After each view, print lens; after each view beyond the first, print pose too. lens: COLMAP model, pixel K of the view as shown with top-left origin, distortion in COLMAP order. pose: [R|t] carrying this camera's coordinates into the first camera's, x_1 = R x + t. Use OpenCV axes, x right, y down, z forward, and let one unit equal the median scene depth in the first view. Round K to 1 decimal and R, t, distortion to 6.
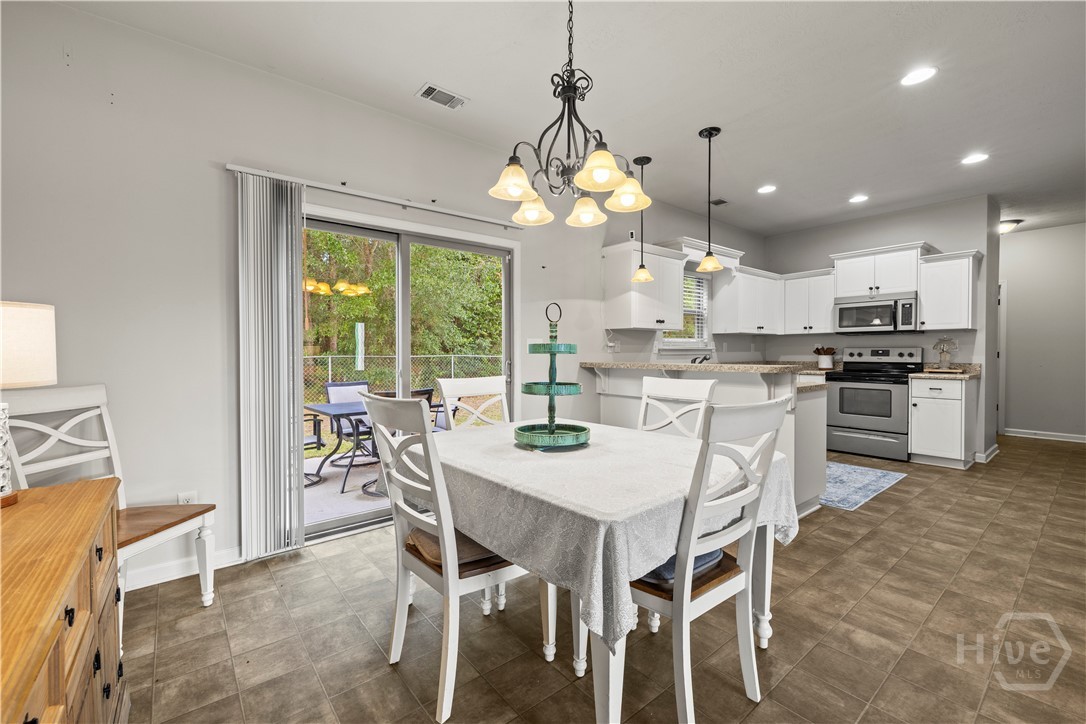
lens RADIAL K [[454.4, 0, 538.9], [0, 454.4, 358.7], [0, 0, 1]] dist [0.000241, 0.000801]
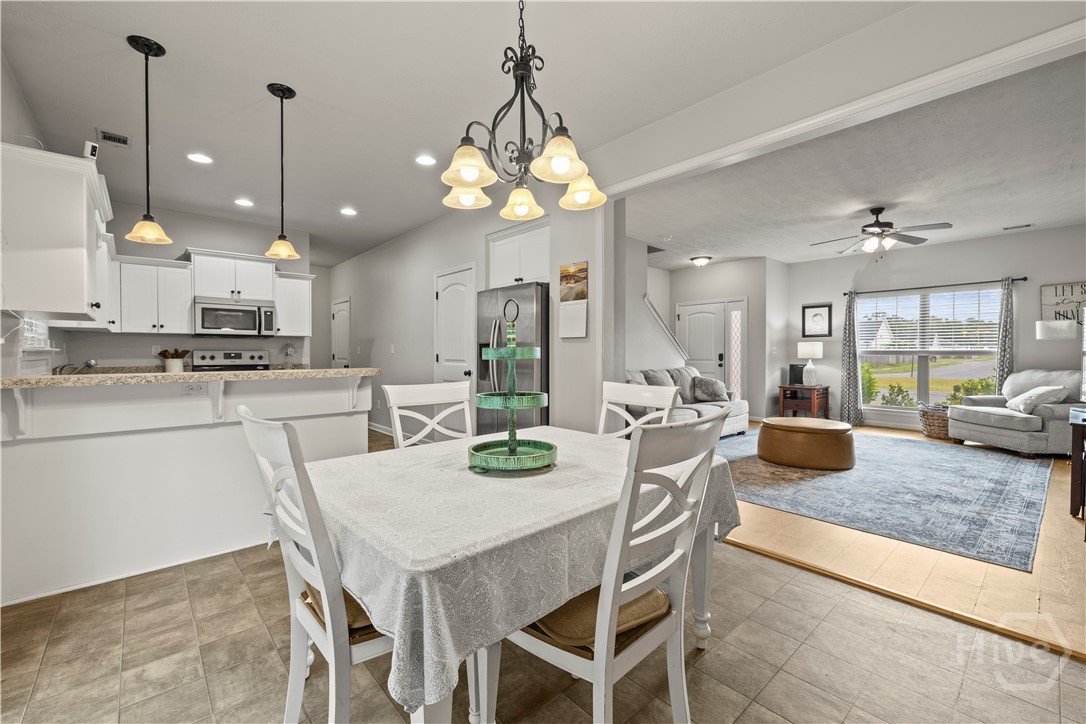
lens RADIAL K [[454.4, 0, 540.4], [0, 454.4, 359.2], [0, 0, 1]] dist [0.000241, 0.000801]
pose [[-0.046367, -0.010782, 0.998866, -0.309143], [0.015016, 0.999821, 0.011489, -0.006755], [-0.998812, 0.015532, -0.046197, 0.369489]]
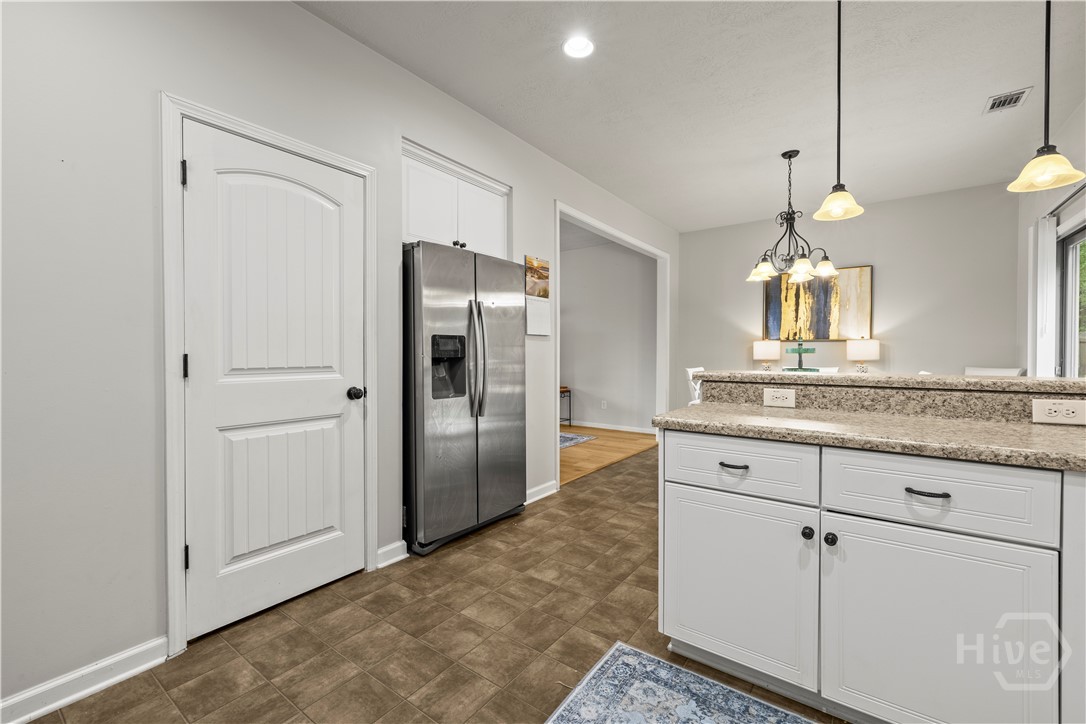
lens RADIAL K [[454.4, 0, 542.1], [0, 454.4, 357.8], [0, 0, 1]] dist [0.000241, 0.000801]
pose [[-0.966163, 0.007262, -0.257829, 0.768814], [0.000083, 0.999612, 0.027842, -0.018761], [0.257932, 0.026878, -0.965789, 1.079637]]
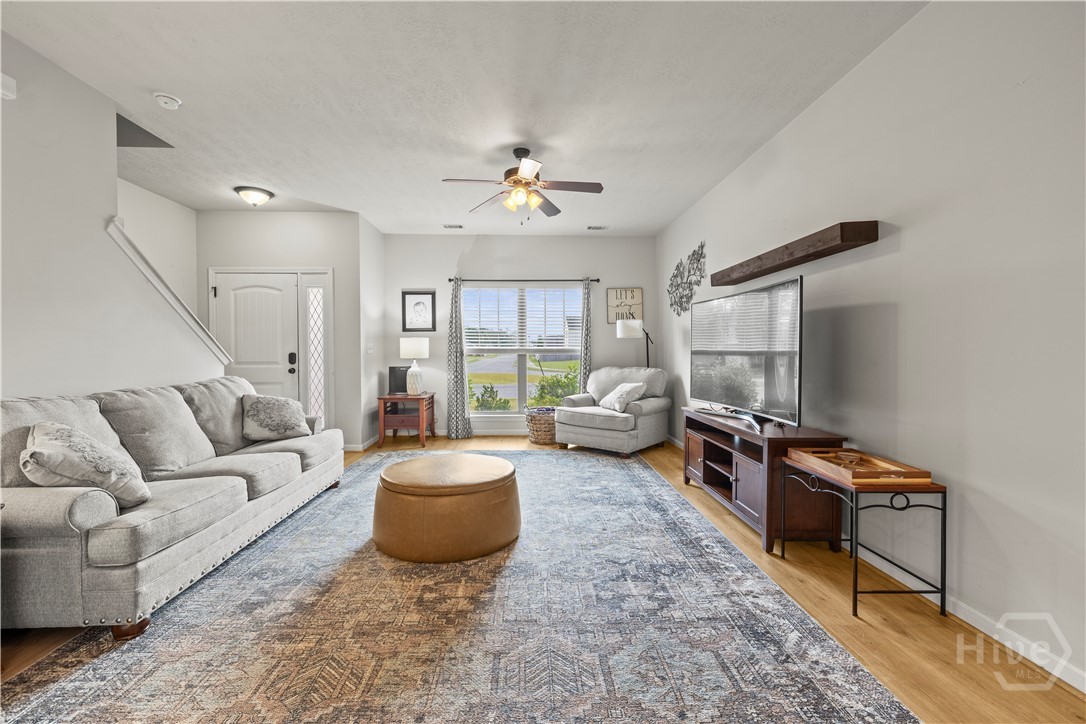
lens RADIAL K [[454.4, 0, 538.6], [0, 454.4, 359.4], [0, 0, 1]] dist [0.000241, 0.000801]
pose [[-0.801852, -0.004875, 0.597503, 0.293105], [0.013825, 0.999548, 0.026709, -0.002481], [-0.597363, 0.029677, -0.801422, 0.111470]]
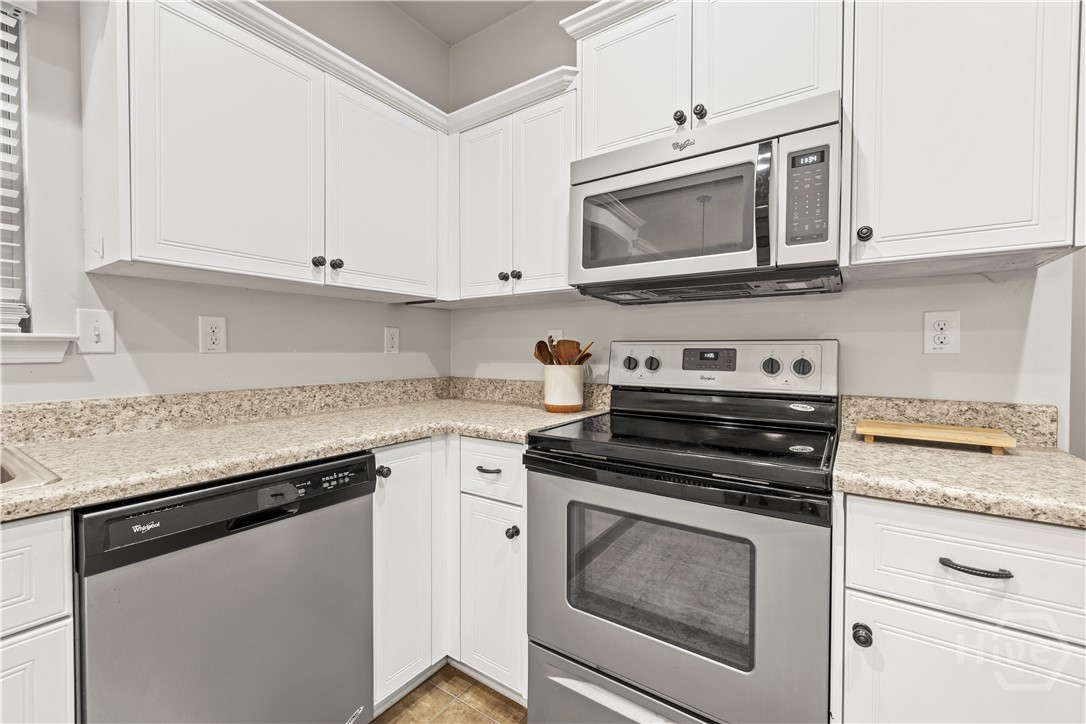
lens RADIAL K [[454.4, 0, 540.3], [0, 454.4, 358.7], [0, 0, 1]] dist [0.000241, 0.000801]
pose [[0.957776, 0.001923, 0.287510, 0.577773], [-0.002508, 0.999995, 0.001667, -0.013414], [-0.287505, -0.002318, 0.957776, 0.770895]]
